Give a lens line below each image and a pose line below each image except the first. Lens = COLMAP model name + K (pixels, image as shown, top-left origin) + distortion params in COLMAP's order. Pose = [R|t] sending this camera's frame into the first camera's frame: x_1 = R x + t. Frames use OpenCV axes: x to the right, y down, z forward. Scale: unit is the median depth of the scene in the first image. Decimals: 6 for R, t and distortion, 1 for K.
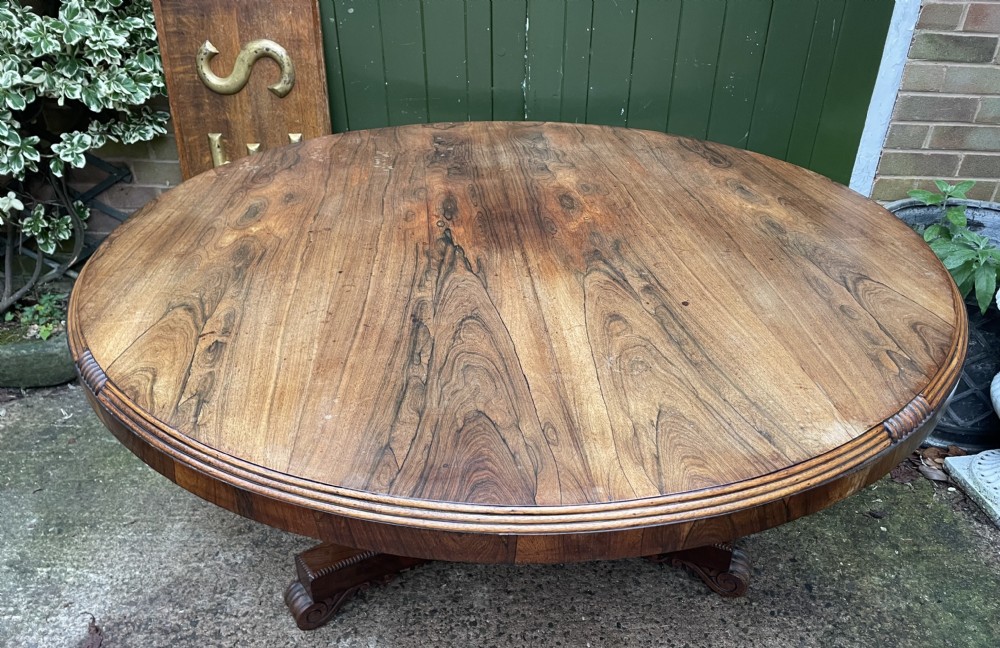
lens RADIAL K [[761.9, 0, 508.5], [0, 761.9, 365.9], [0, 0, 1]] dist [0.077455, -0.100623]
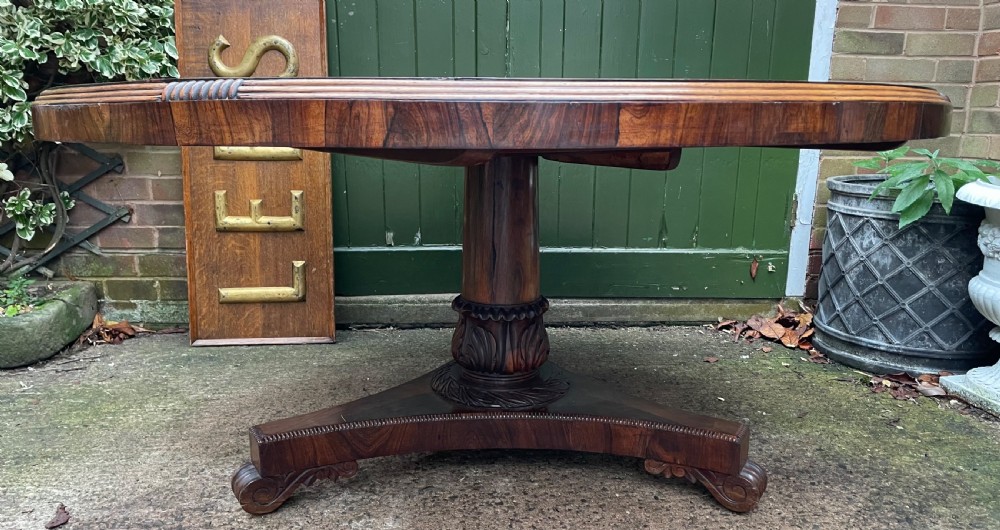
lens RADIAL K [[761.9, 0, 510.8], [0, 761.9, 300.9], [0, 0, 1]] dist [0.079911, -0.101840]
pose [[0.995353, -0.019325, 0.094337, -0.107235], [0.048096, 0.948479, -0.313167, 0.372718], [-0.083425, 0.316249, 0.945001, 0.063728]]
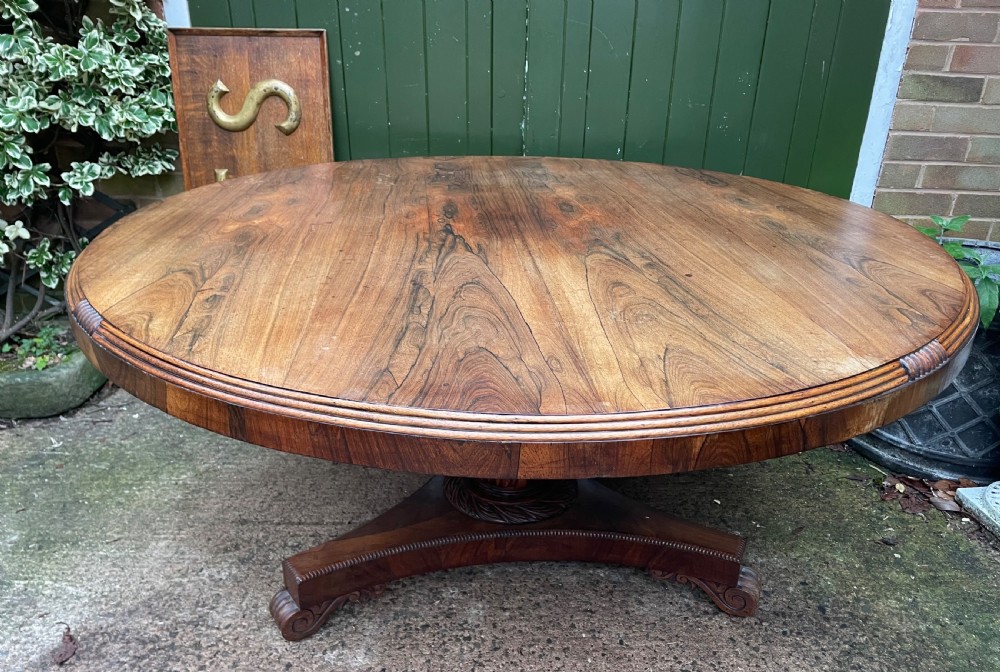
lens RADIAL K [[763.7, 0, 492.8], [0, 763.7, 383.3], [0, 0, 1]] dist [0.074803, -0.098554]
pose [[0.999894, 0.009807, -0.010775, -0.006826], [-0.010999, 0.993096, -0.116789, 0.127078], [0.009555, 0.116895, 0.993098, 0.021492]]
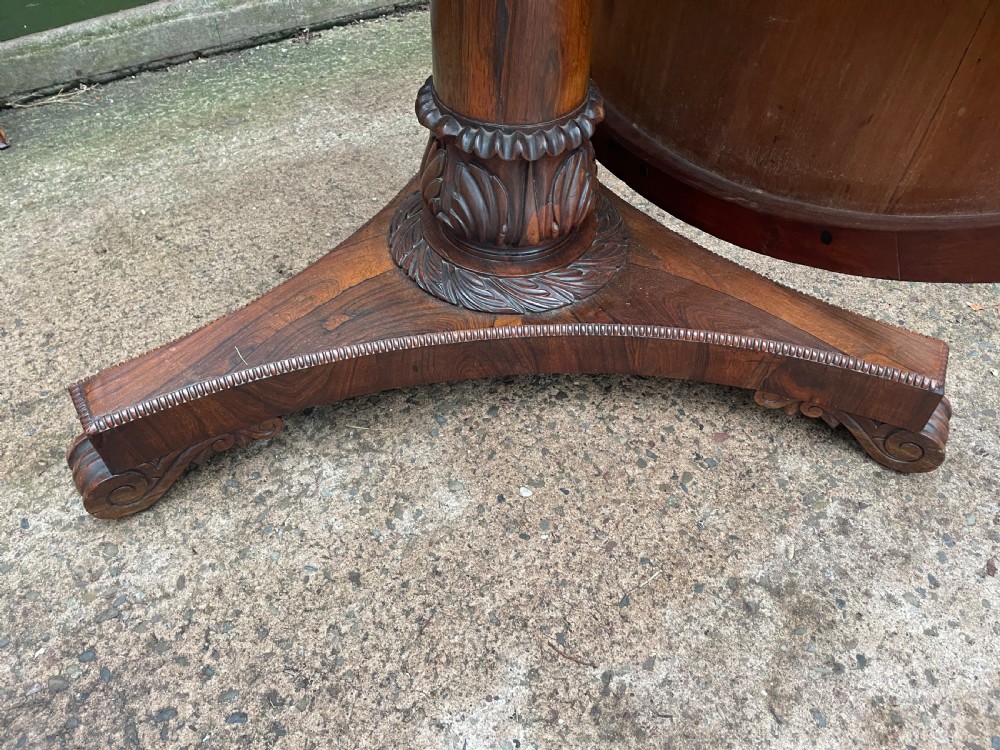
lens RADIAL K [[762.6, 0, 512.5], [0, 762.6, 366.7], [0, 0, 1]] dist [0.081140, -0.110472]
pose [[0.809917, -0.421853, 0.407523, -0.301370], [0.311827, 0.898145, 0.309998, 0.106834], [-0.496788, -0.123996, 0.858968, 0.470091]]
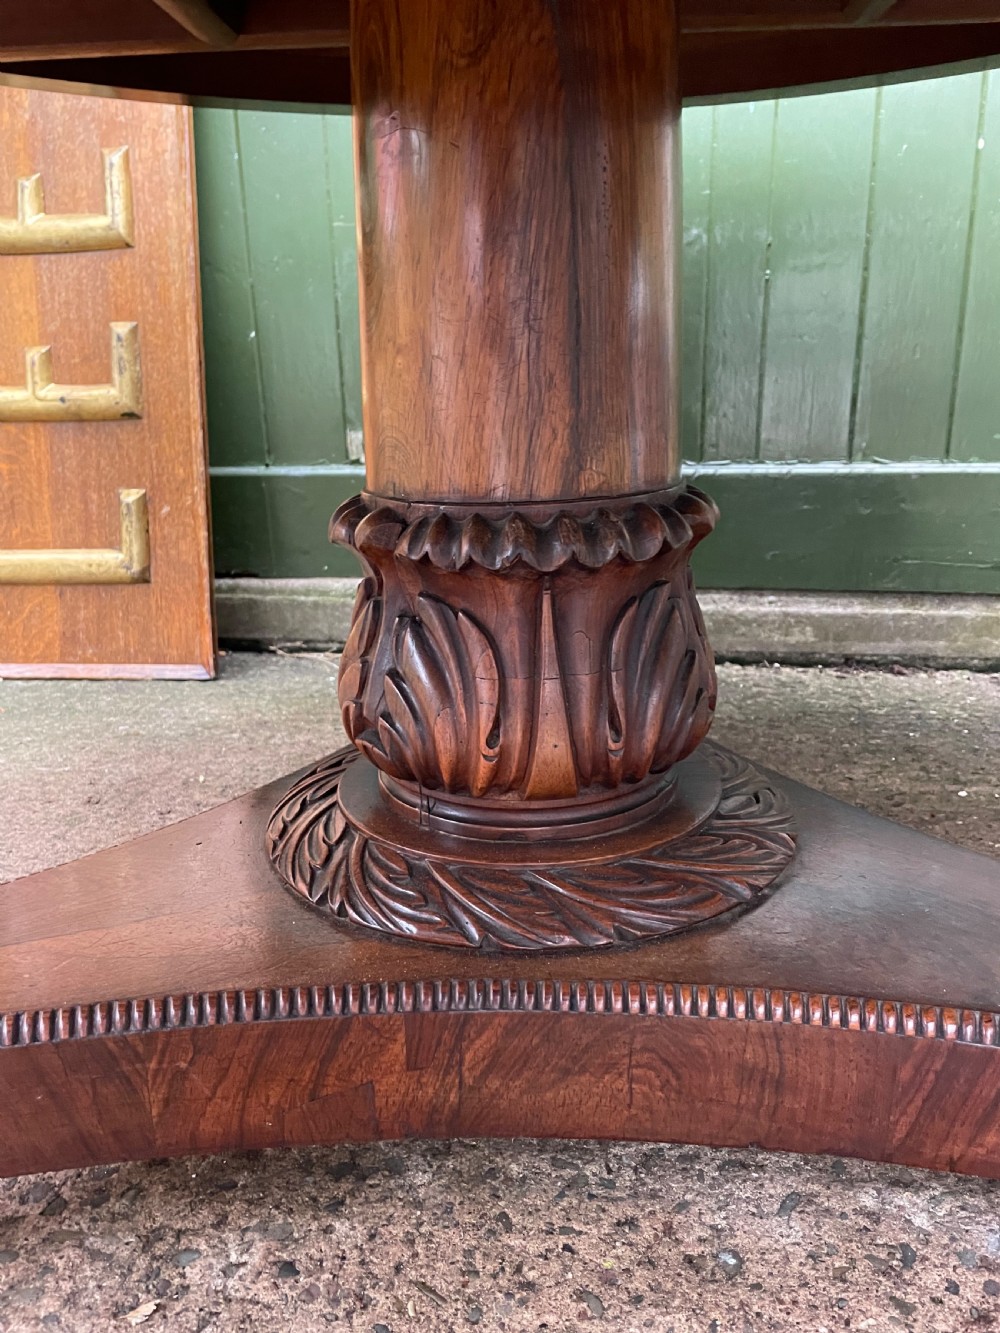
lens RADIAL K [[1016.6, 0, 487.1], [0, 1016.6, 680.9], [0, 0, 1]] dist [0.081140, -0.110472]
pose [[0.988567, 0.016578, -0.149869, 0.045077], [-0.056297, 0.962641, -0.264864, 0.192209], [0.139879, 0.270273, 0.952568, 0.703479]]
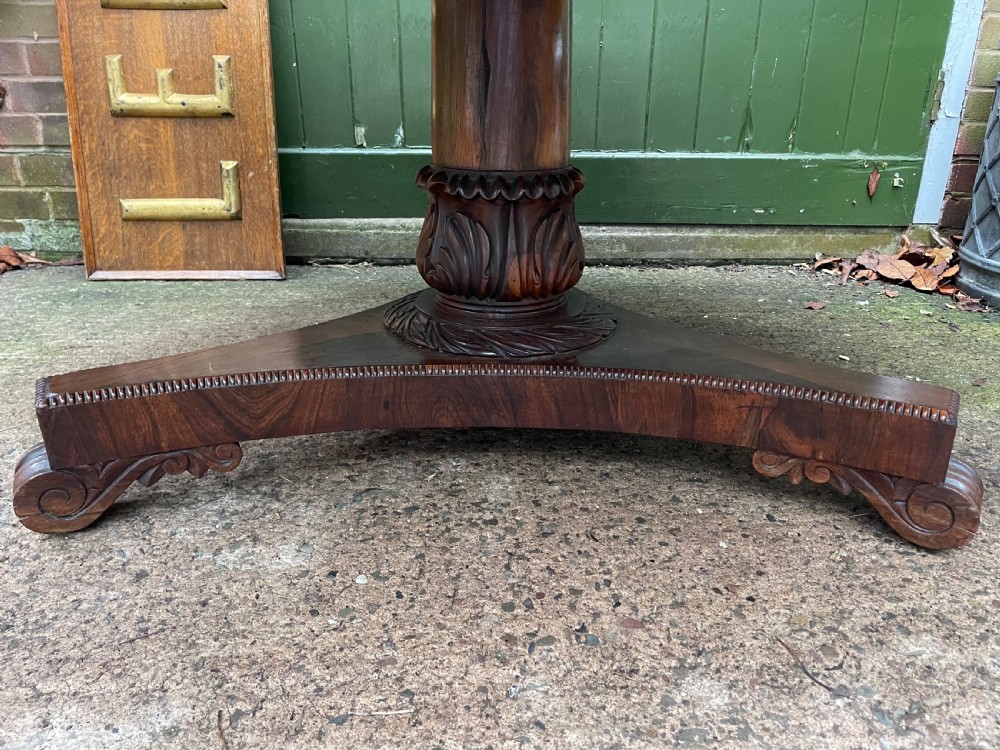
lens RADIAL K [[762.6, 0, 506.4], [0, 762.6, 379.5], [0, 0, 1]] dist [0.081140, -0.110472]
pose [[0.998476, -0.015905, 0.052844, -0.057499], [0.025664, 0.981547, -0.189492, 0.322036], [-0.048855, 0.190559, 0.980459, 0.455732]]
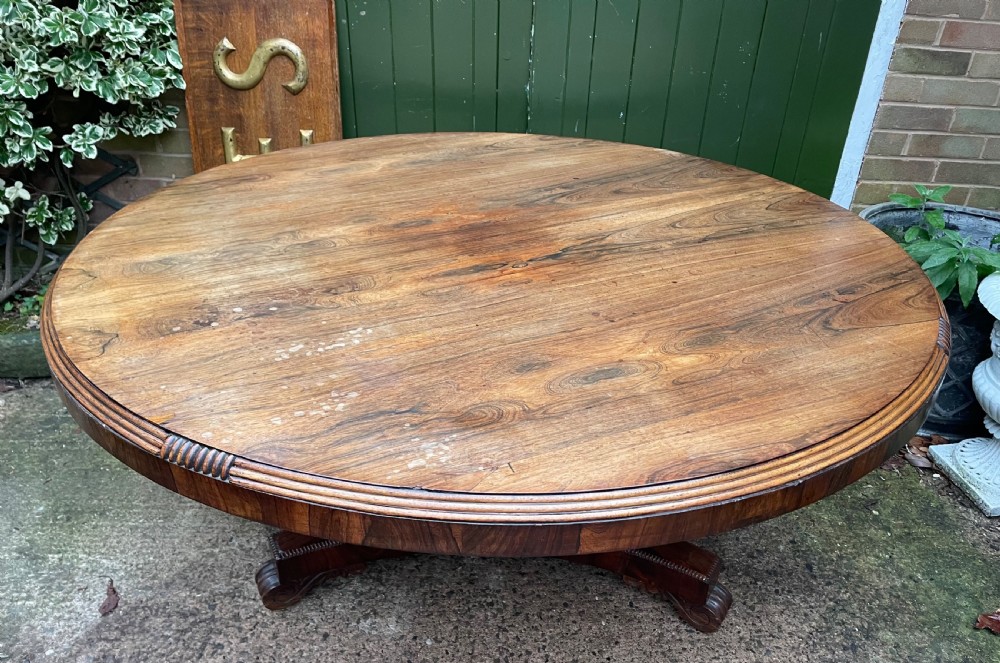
lens RADIAL K [[764.3, 0, 511.0], [0, 764.3, 345.3], [0, 0, 1]] dist [0.074078, -0.097050]
pose [[0.998788, 0.005985, 0.048846, -0.066707], [-0.004210, 0.999330, -0.036365, 0.026918], [-0.049031, 0.036115, 0.998144, -0.035373]]
